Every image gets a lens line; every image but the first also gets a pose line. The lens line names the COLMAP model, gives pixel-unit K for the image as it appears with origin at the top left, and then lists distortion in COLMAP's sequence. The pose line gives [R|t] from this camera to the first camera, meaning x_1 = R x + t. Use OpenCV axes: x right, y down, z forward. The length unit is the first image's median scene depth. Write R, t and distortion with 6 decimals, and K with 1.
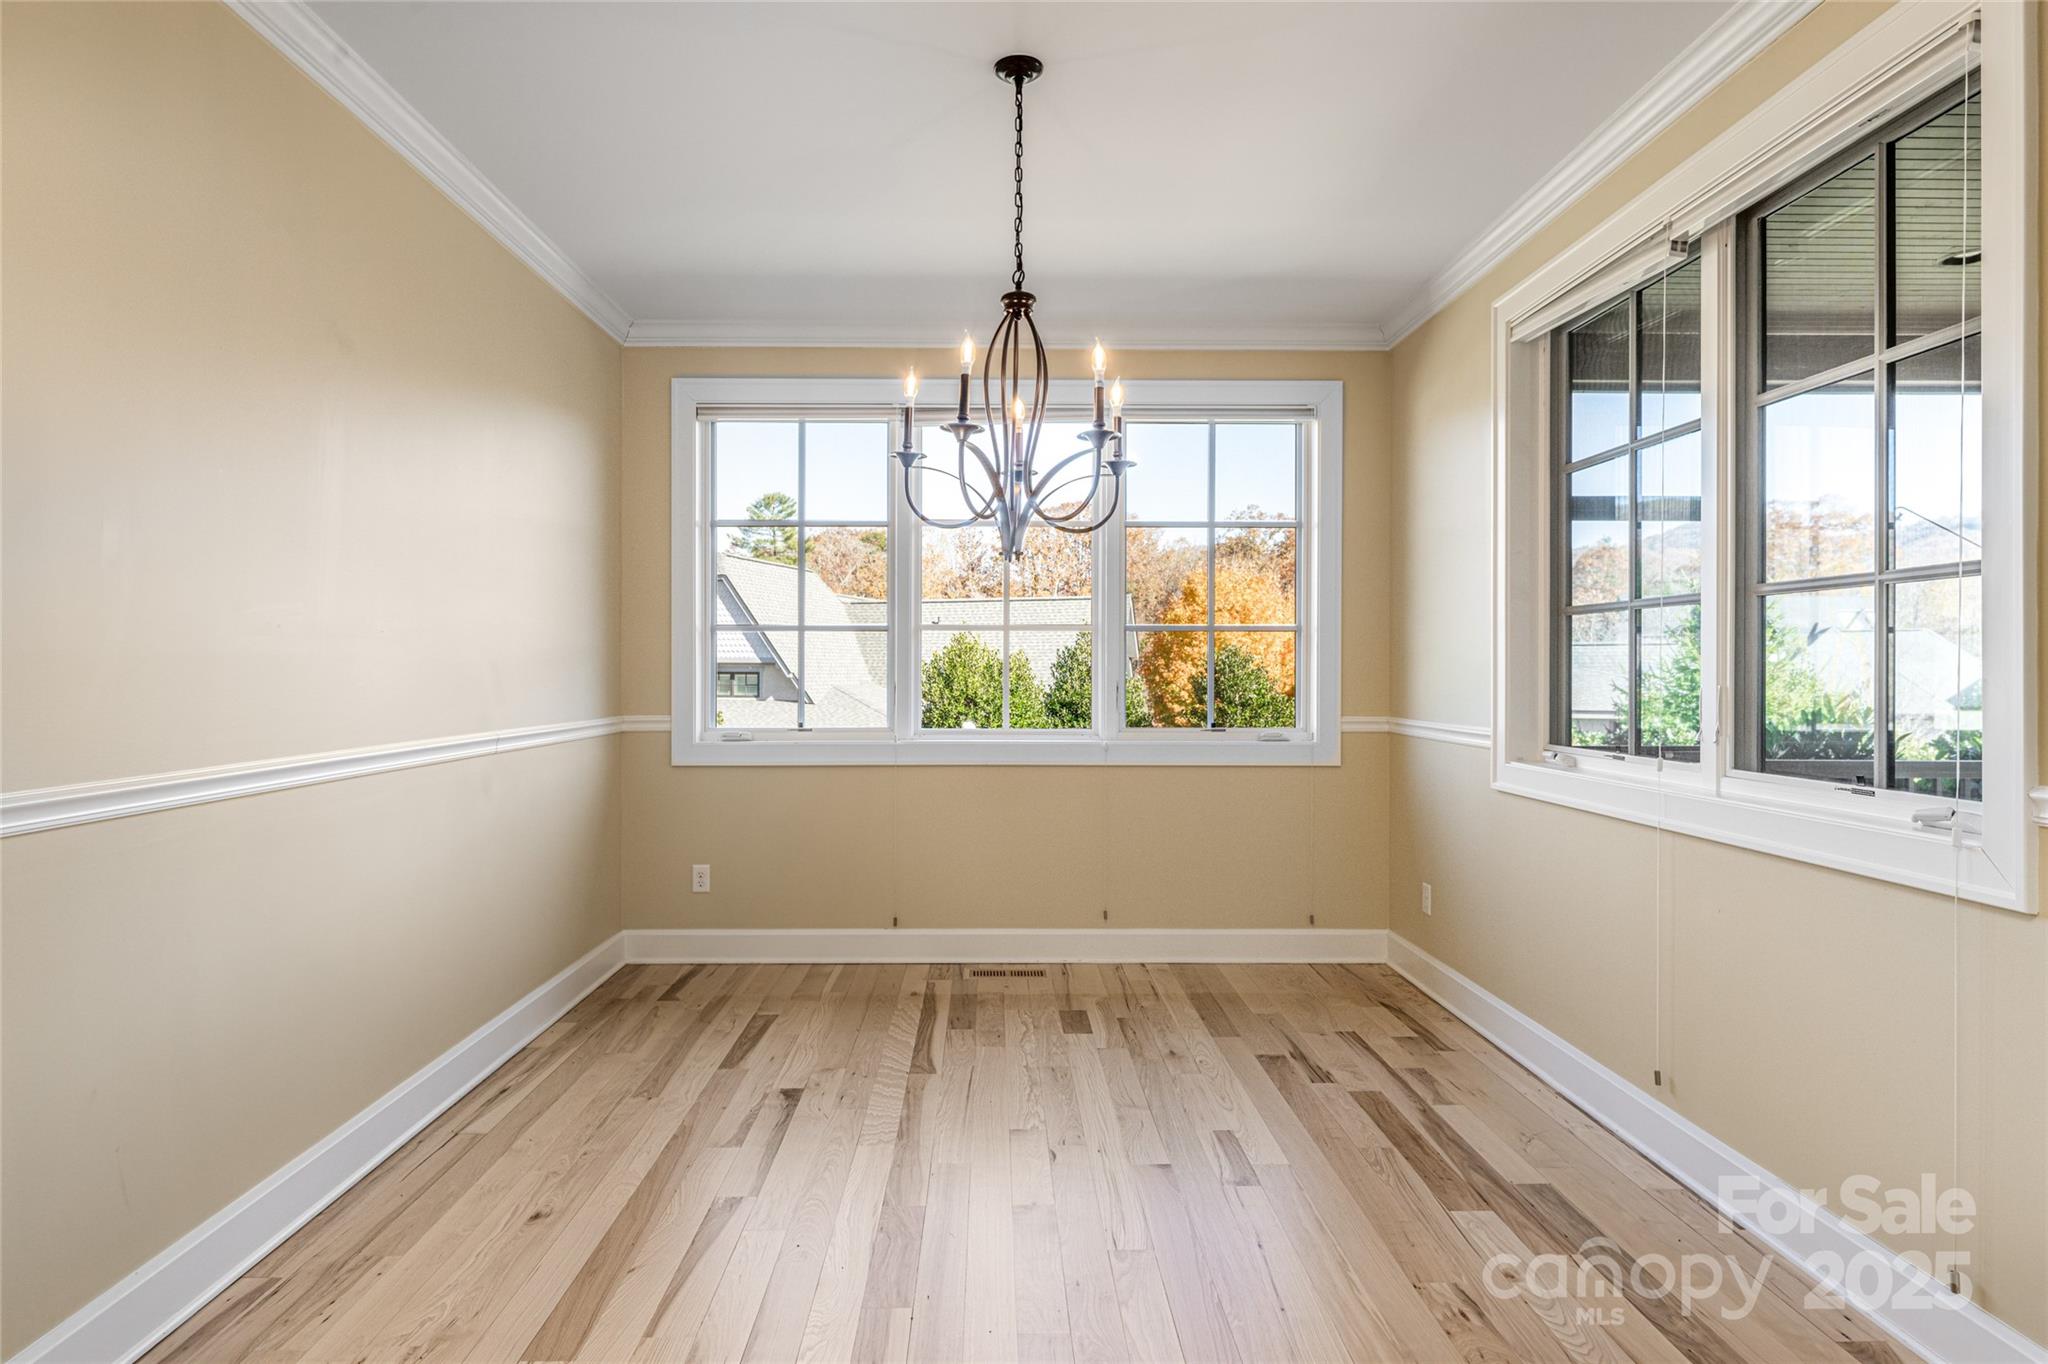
lens RADIAL K [[1082.6, 0, 985.8], [0, 1082.6, 676.5], [0, 0, 1]] dist [0.005292, -0.000812]
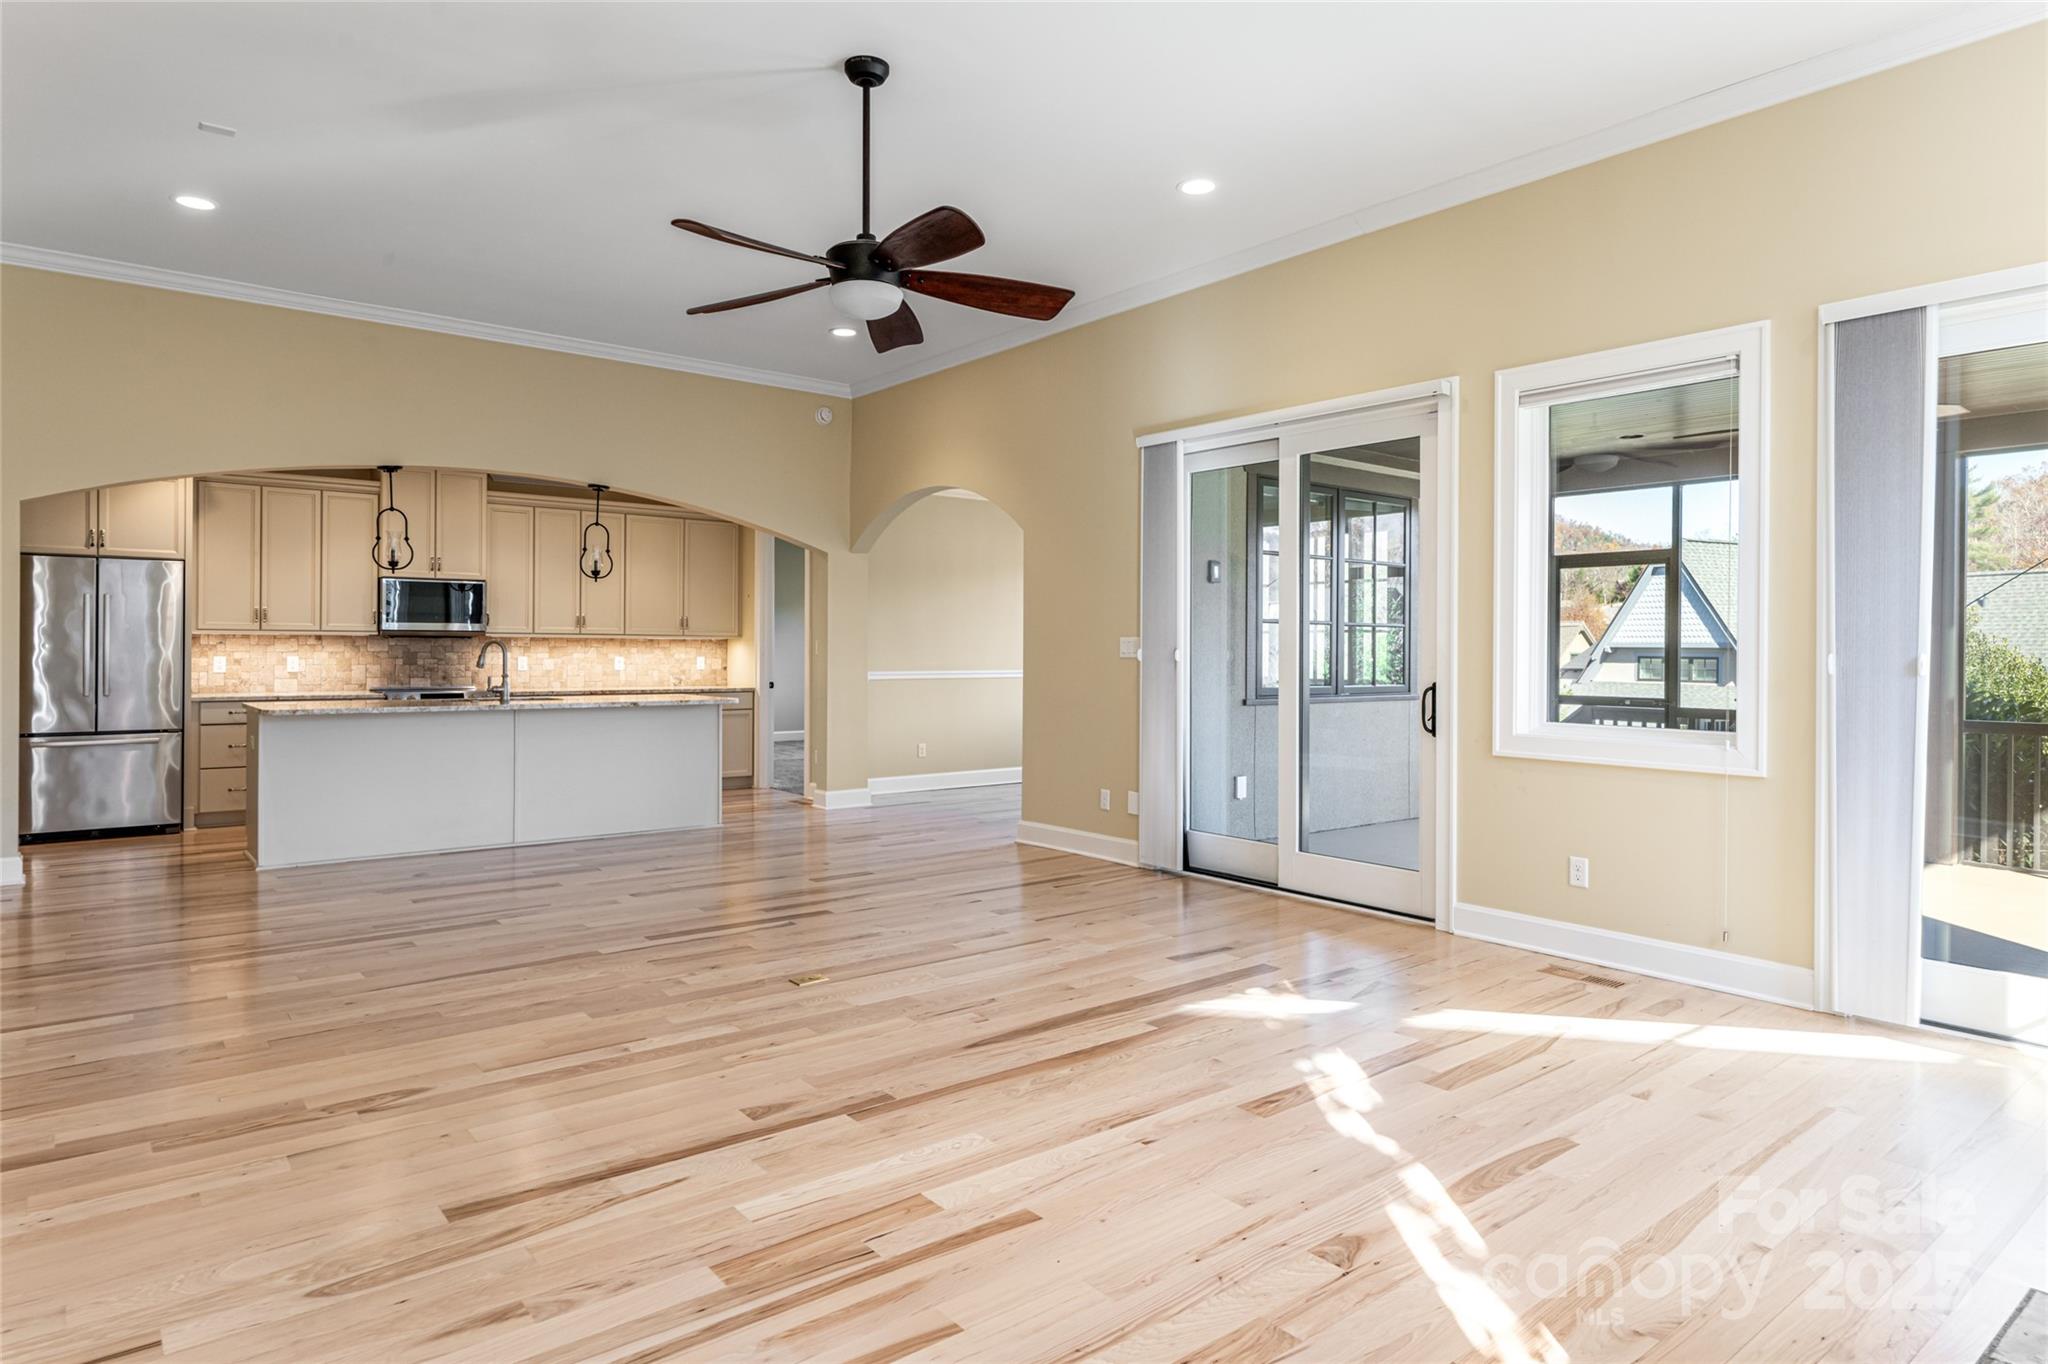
lens RADIAL K [[1196.8, 0, 981.1], [0, 1196.8, 649.1], [0, 0, 1]] dist [0.014657, -0.002569]
pose [[0.618888, 0.003058, -0.785473, 0.375576], [-0.010979, 0.999928, -0.004758, 0.002567], [0.785403, 0.011568, 0.618877, -0.278303]]
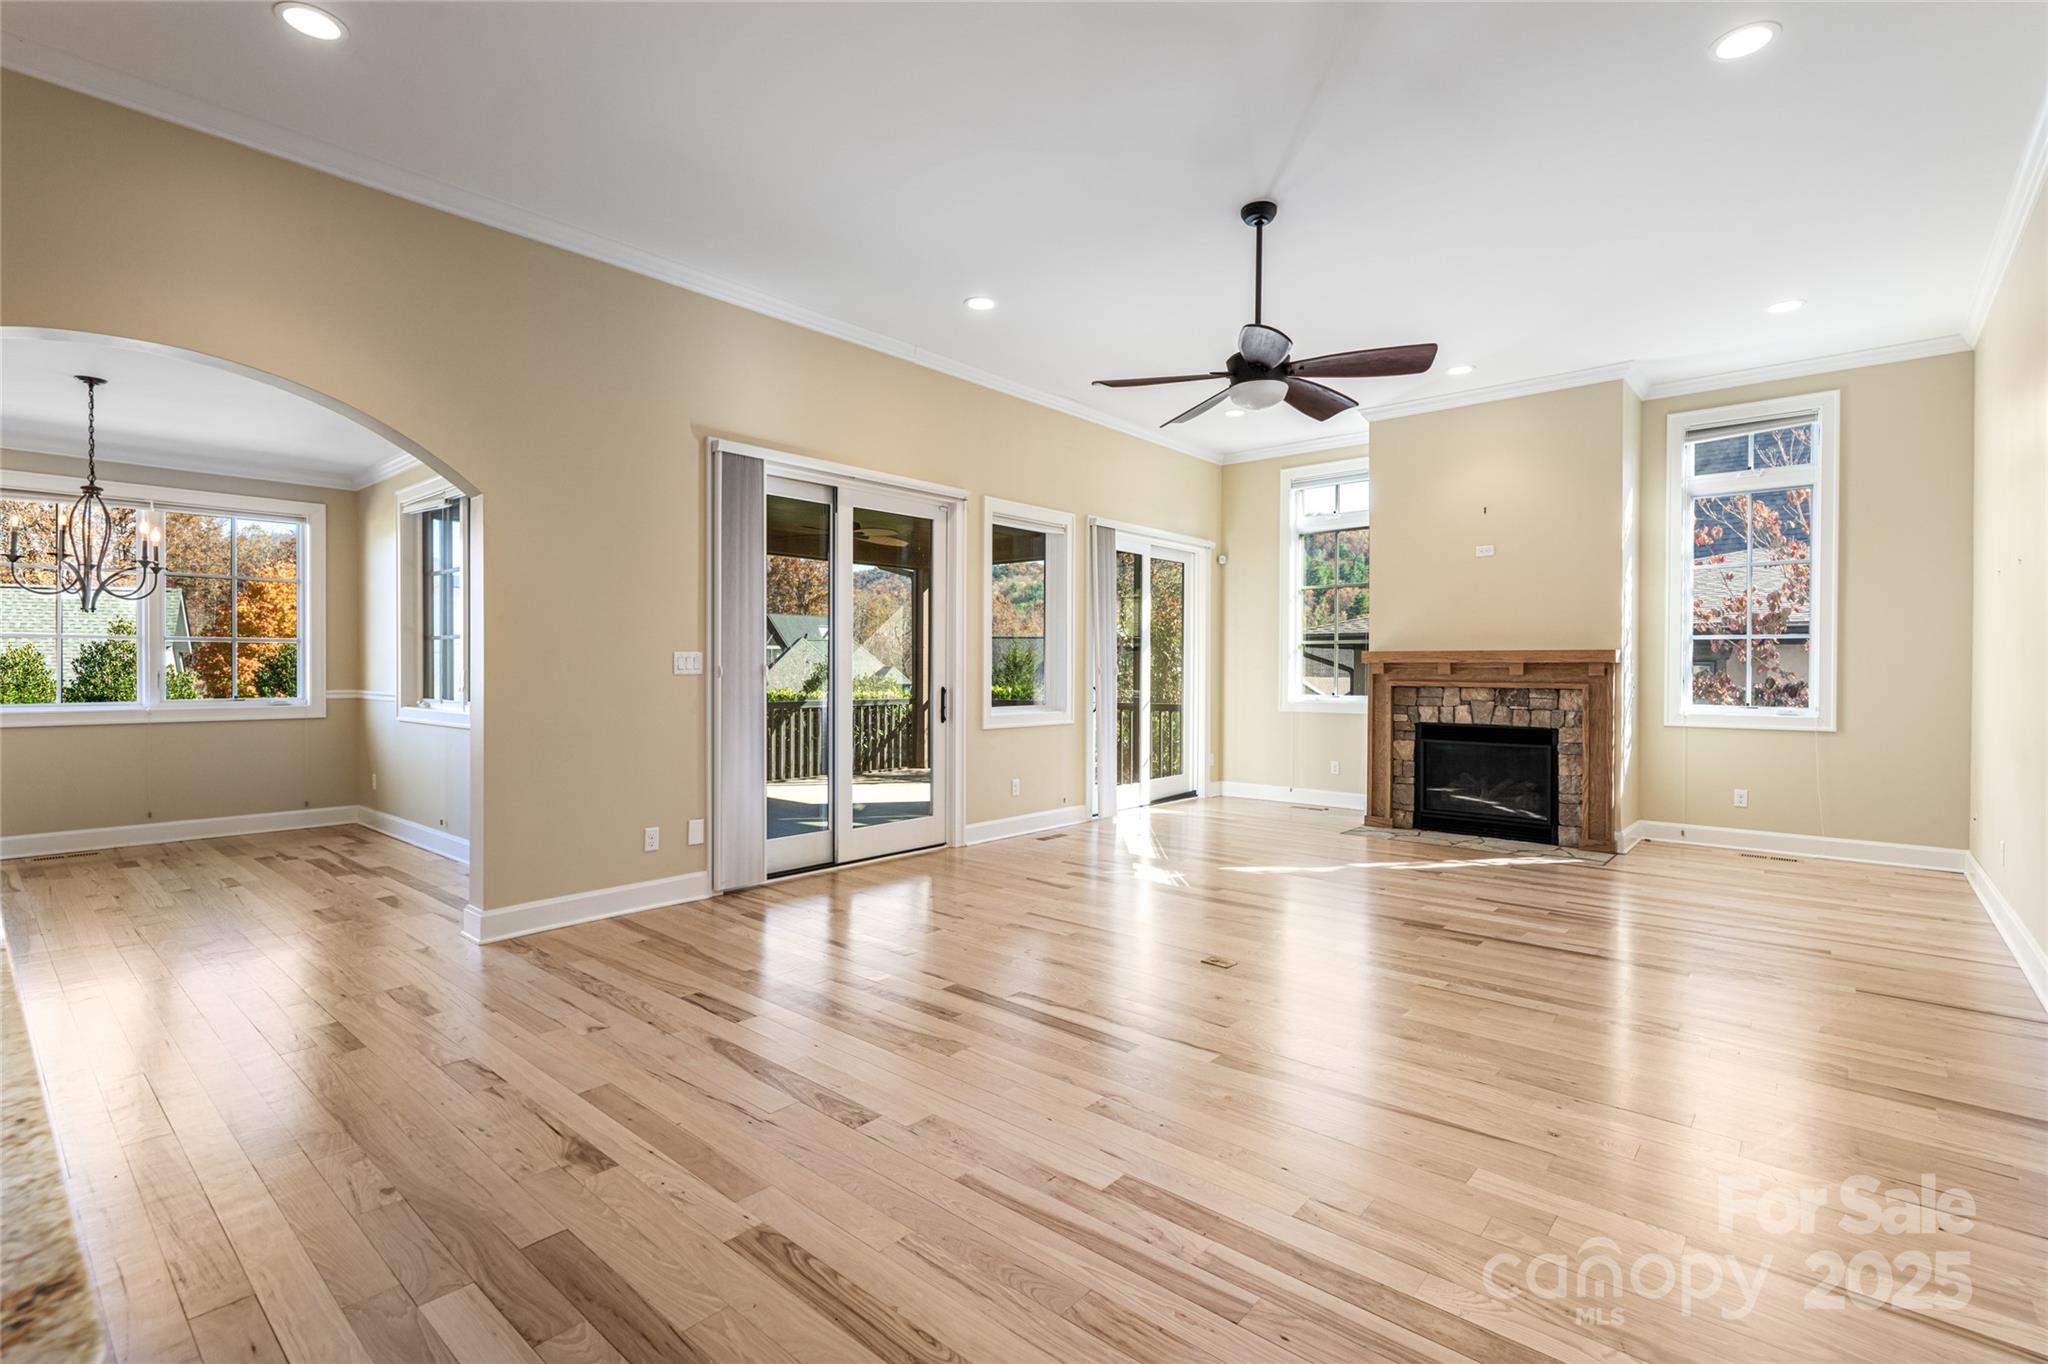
lens RADIAL K [[933.3, 0, 1066.5], [0, 933.3, 676.5], [0, 0, 1]] dist [-0.010634, -0.002241]
pose [[0.625314, -0.007569, 0.780336, -0.029352], [0.003459, 0.999970, 0.006928, 0.002097], [-0.780365, -0.001633, 0.625322, -0.259490]]
